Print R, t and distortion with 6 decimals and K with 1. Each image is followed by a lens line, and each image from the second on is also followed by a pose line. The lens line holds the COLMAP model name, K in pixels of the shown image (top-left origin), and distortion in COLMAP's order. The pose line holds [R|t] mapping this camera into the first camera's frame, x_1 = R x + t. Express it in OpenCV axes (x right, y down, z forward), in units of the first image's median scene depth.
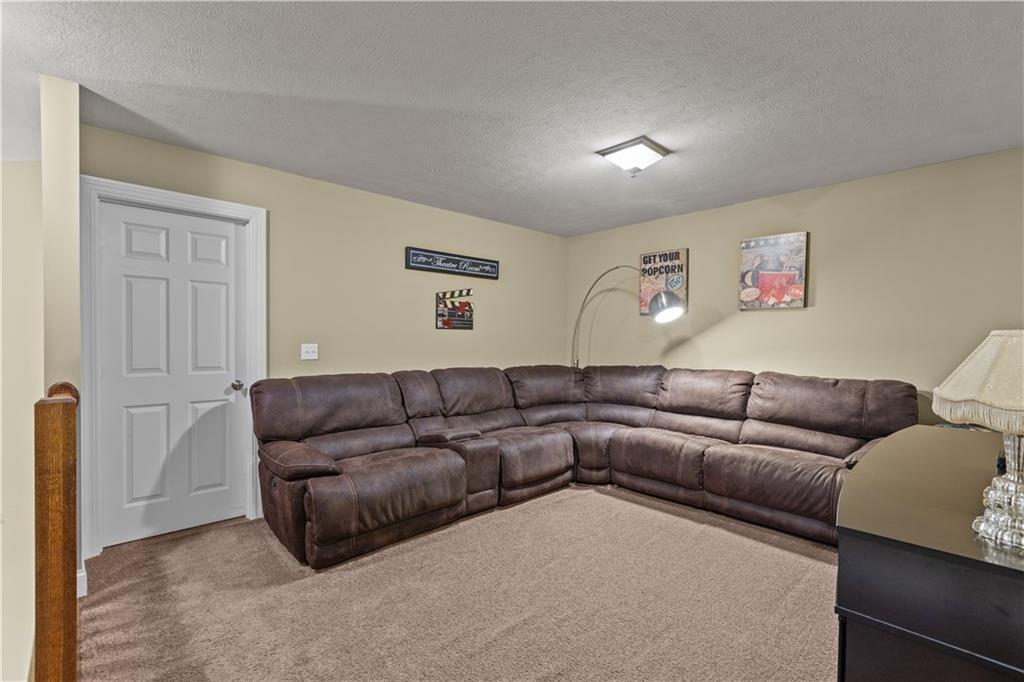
lens RADIAL K [[463.8, 0, 517.0], [0, 463.8, 344.4], [0, 0, 1]] dist [0.000343, 0.001048]
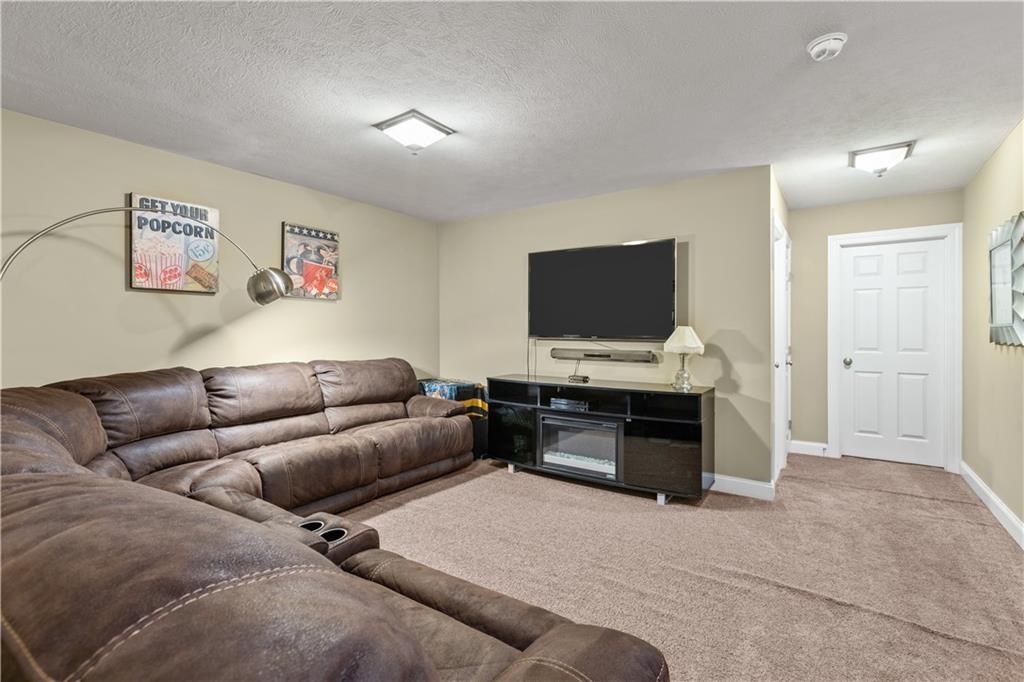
lens RADIAL K [[463.8, 0, 517.4], [0, 463.8, 333.3], [0, 0, 1]] dist [0.000343, 0.001048]
pose [[-0.189074, -0.011931, 0.981890, -0.540545], [0.011333, 0.999833, 0.014331, -0.010608], [-0.981897, 0.013837, -0.188907, 0.755573]]
